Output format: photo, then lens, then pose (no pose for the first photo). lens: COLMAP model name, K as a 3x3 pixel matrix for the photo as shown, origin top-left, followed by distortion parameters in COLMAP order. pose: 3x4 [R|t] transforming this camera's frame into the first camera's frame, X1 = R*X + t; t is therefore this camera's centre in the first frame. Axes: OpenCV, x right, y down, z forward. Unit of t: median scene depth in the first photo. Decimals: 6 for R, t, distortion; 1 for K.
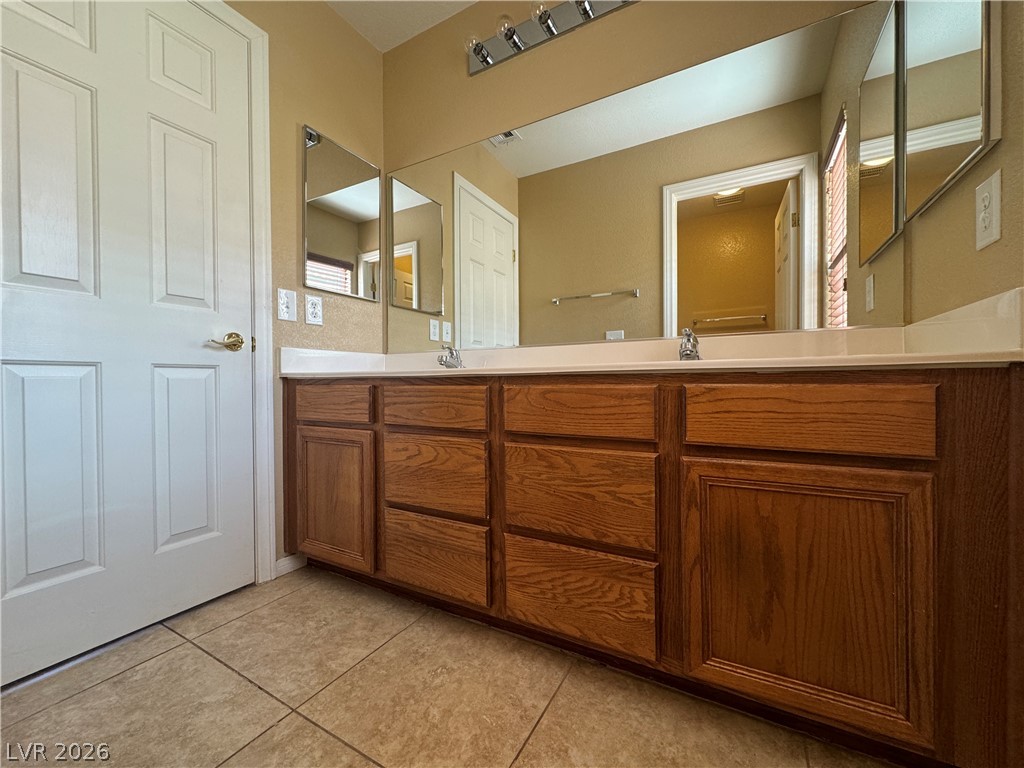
lens RADIAL K [[407.8, 0, 515.2], [0, 407.8, 383.6], [0, 0, 1]] dist [0.000409, 0.000140]
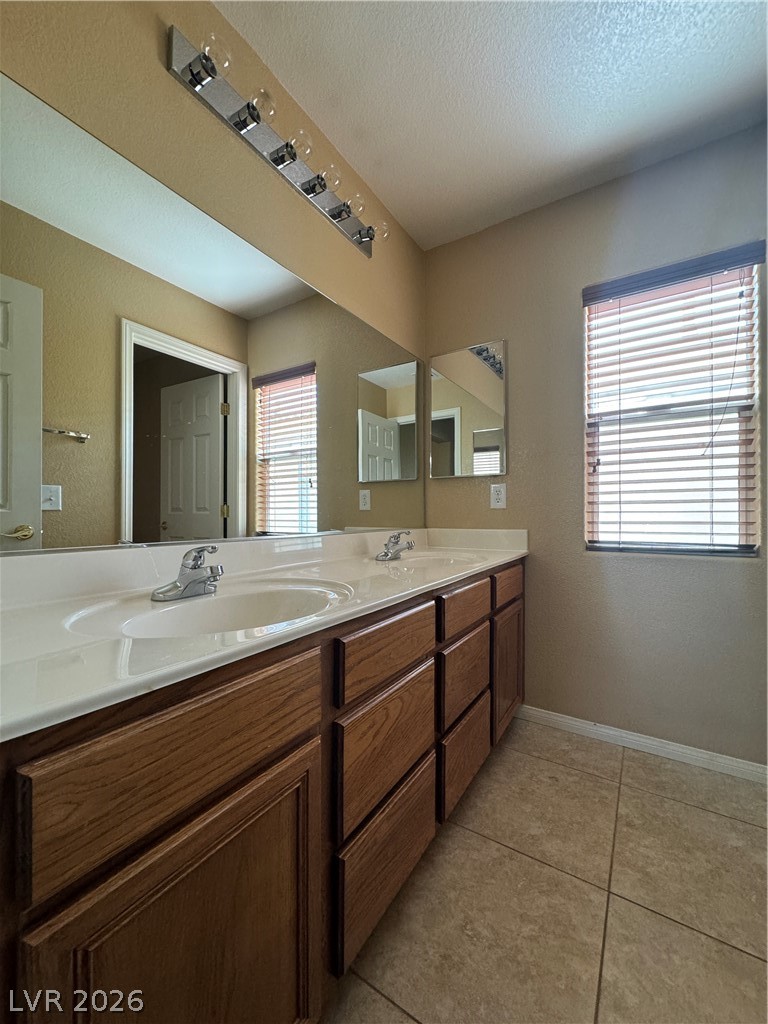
lens RADIAL K [[407.8, 0, 378.8], [0, 407.8, 514.0], [0, 0, 1]] dist [0.000409, 0.000140]
pose [[0.065911, 0.011126, 0.997763, -0.912335], [0.005308, 0.999920, -0.011501, -0.164738], [-0.997811, 0.006054, 0.065847, 0.944243]]
